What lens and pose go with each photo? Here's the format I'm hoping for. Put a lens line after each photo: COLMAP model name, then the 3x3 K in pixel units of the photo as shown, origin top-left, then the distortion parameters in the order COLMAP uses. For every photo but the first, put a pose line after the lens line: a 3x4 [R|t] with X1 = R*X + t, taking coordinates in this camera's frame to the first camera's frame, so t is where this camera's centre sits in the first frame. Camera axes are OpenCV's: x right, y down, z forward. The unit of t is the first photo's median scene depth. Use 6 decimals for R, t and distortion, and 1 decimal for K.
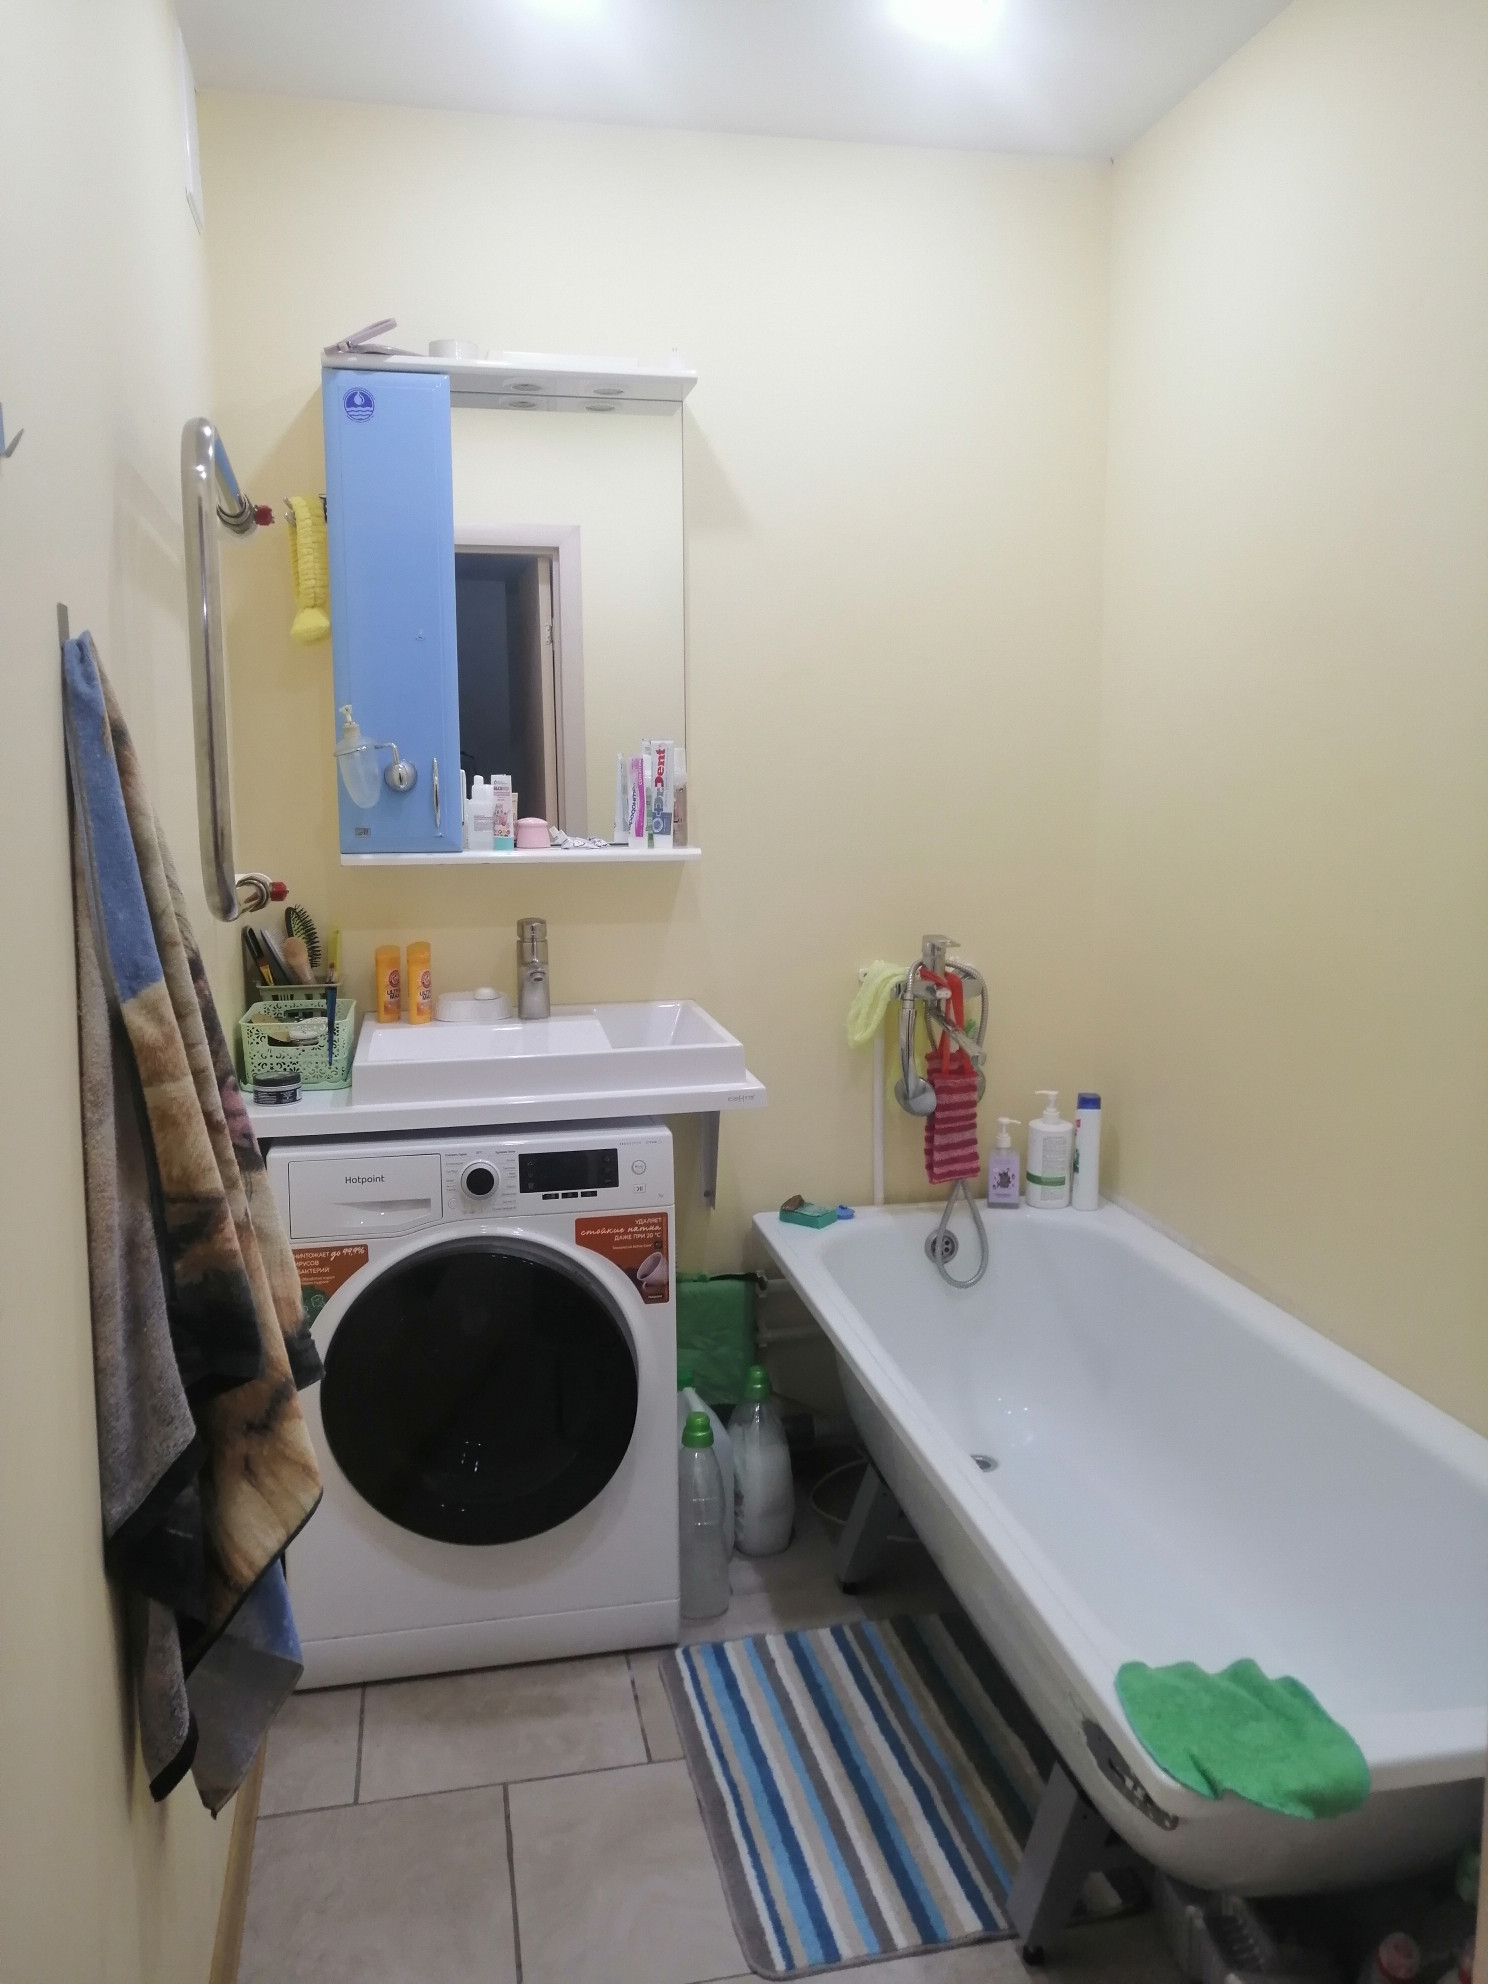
lens RADIAL K [[1542.6, 0, 749.6], [0, 1542.6, 983.2], [0, 0, 1]] dist [-0.024005, 0.063909]
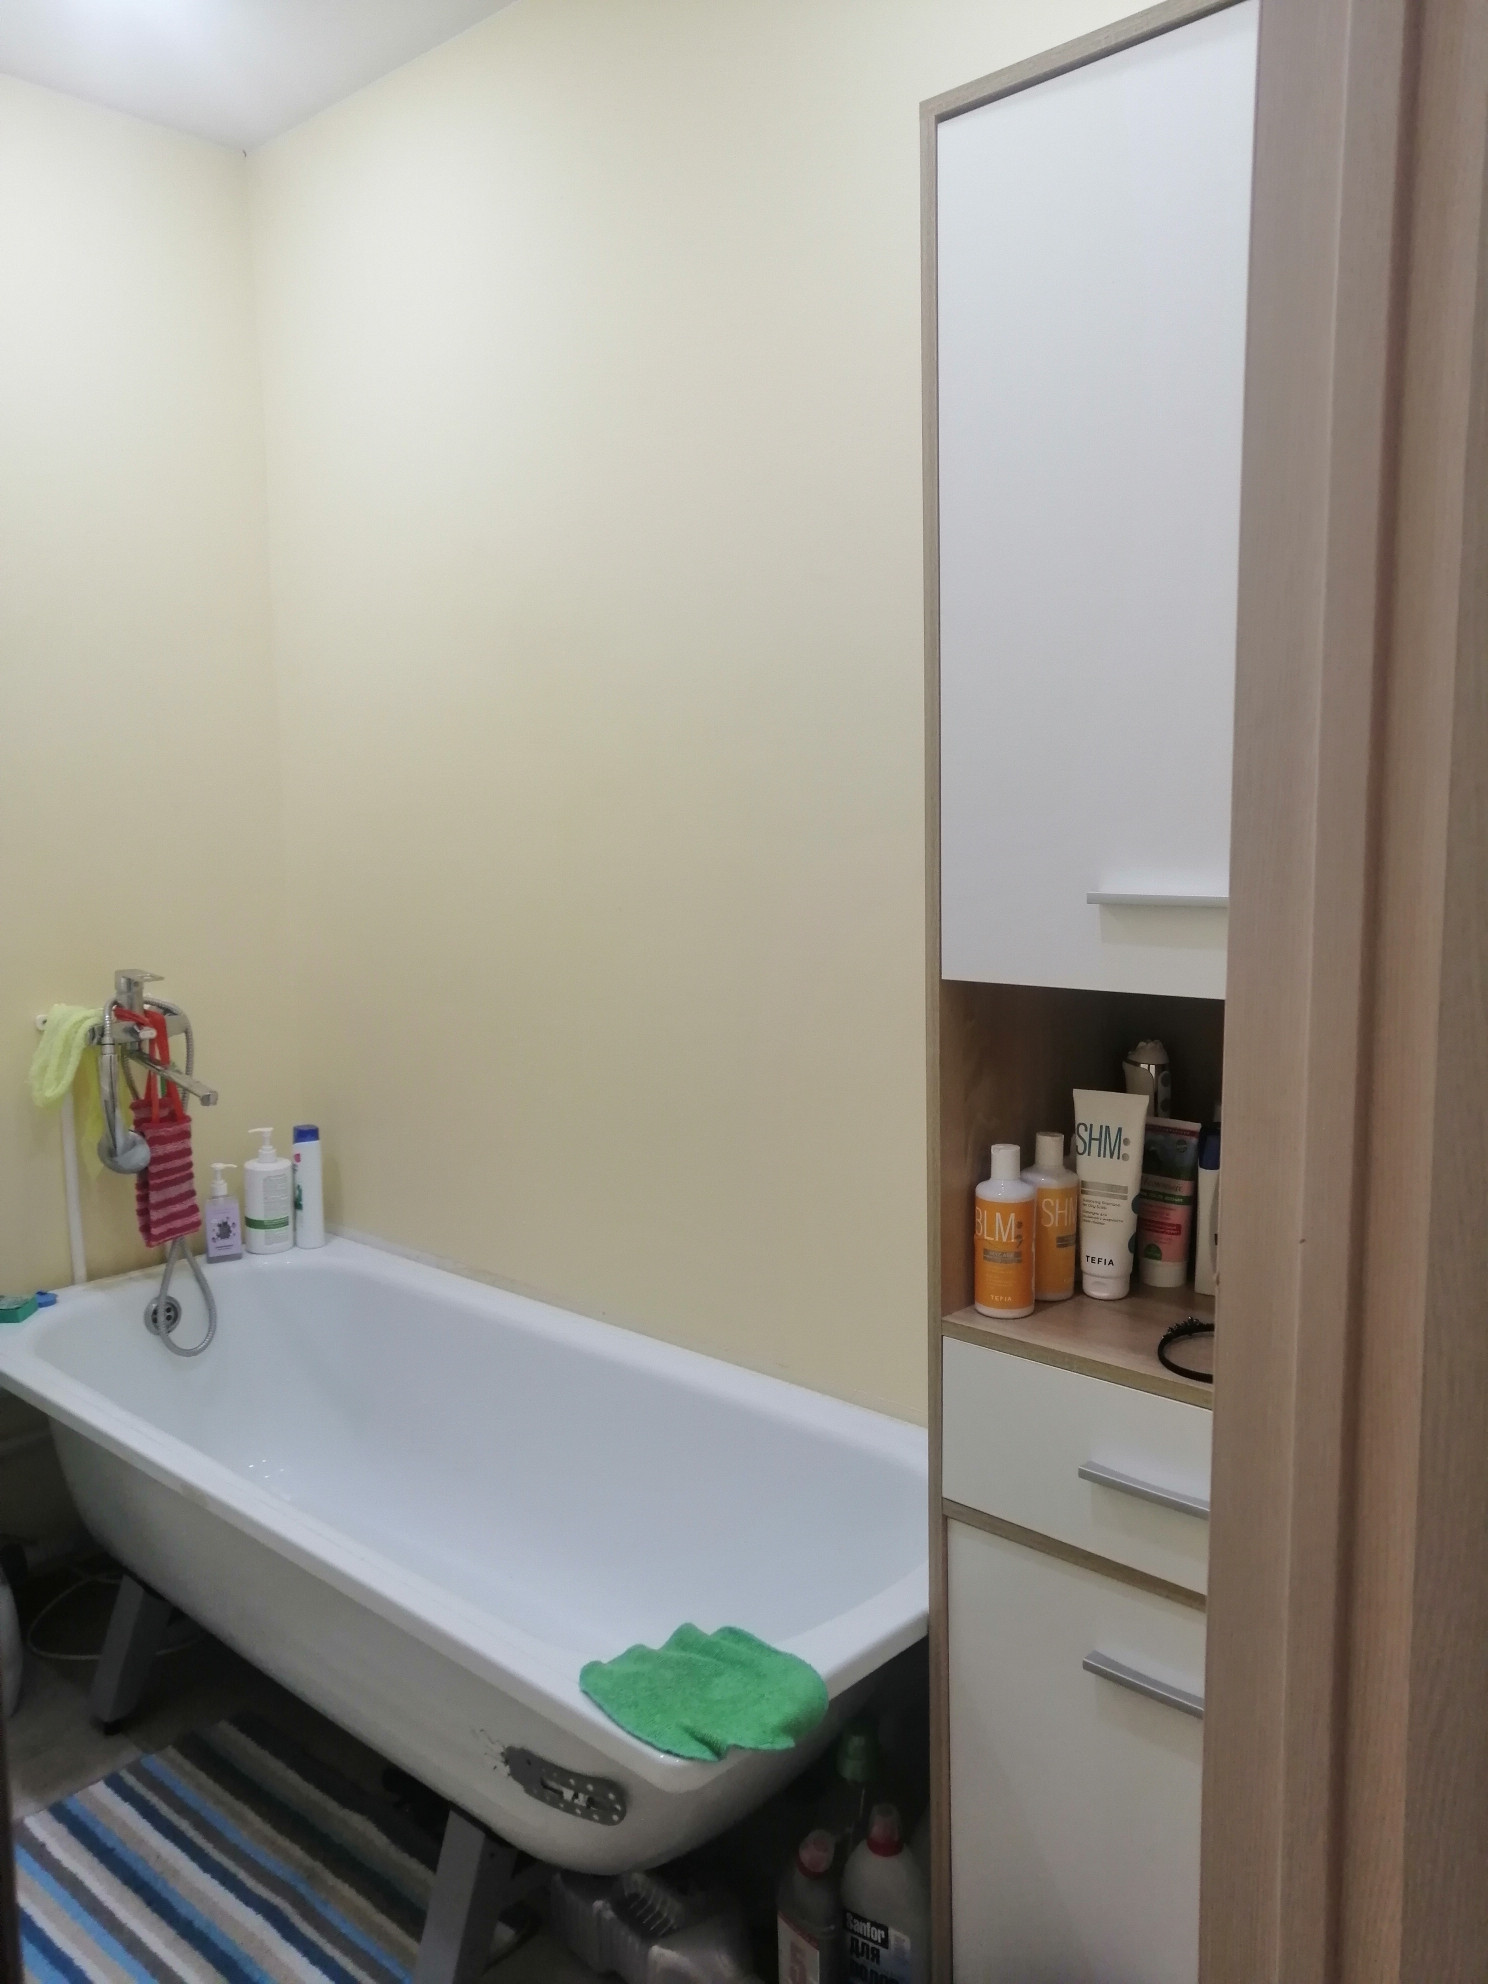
lens RADIAL K [[1554.2, 0, 744.0], [0, 1554.2, 992.0], [0, 0, 1]] dist [-0.013343, 0.062739]
pose [[0.819965, -0.081214, 0.566623, -0.098893], [0.093864, 0.995561, 0.006862, 0.008903], [-0.564665, 0.047559, 0.823949, 0.054807]]
